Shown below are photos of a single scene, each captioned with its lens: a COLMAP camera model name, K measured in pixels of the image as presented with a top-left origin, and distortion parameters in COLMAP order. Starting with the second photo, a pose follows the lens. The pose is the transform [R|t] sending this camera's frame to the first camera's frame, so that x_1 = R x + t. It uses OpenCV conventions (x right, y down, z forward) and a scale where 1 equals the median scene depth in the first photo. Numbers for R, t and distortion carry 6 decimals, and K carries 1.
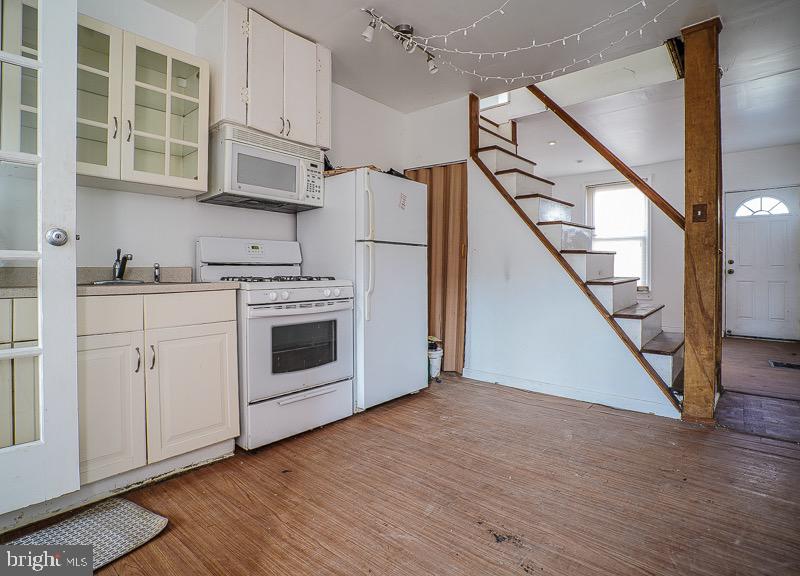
lens RADIAL K [[415.6, 0, 374.3], [0, 415.6, 272.1], [0, 0, 1]] dist [-0.066384, 0.031573]
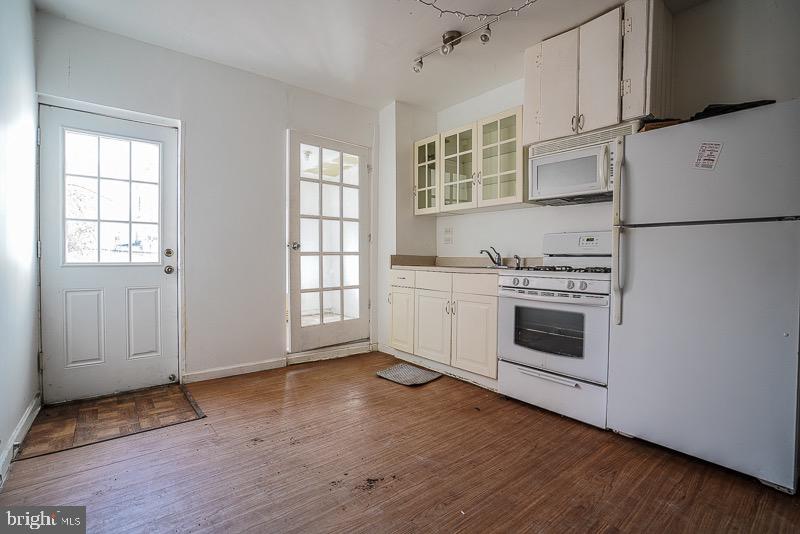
lens RADIAL K [[373.8, 0, 400.0], [0, 373.8, 267.0], [0, 0, 1]] dist [-0.062629, 0.023782]
pose [[-0.150041, 0.029505, -0.988239, 0.842492], [-0.007662, 0.999490, 0.031004, -0.016563], [0.988650, 0.012223, -0.149738, 0.761109]]
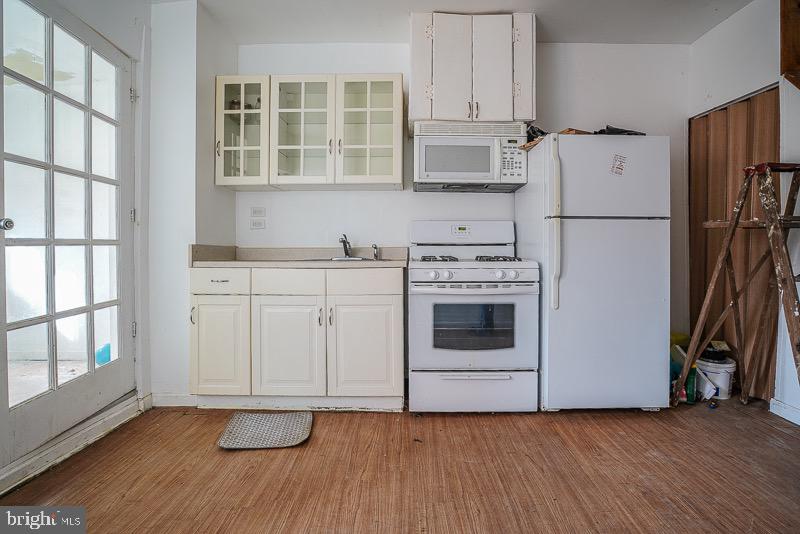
lens RADIAL K [[383.2, 0, 406.0], [0, 383.2, 249.3], [0, 0, 1]] dist [-0.063743, 0.027225]
pose [[0.671213, 0.005076, -0.741247, 0.404384], [-0.002373, 0.999986, 0.004700, -0.012366], [0.741260, -0.001396, 0.671216, 0.262637]]
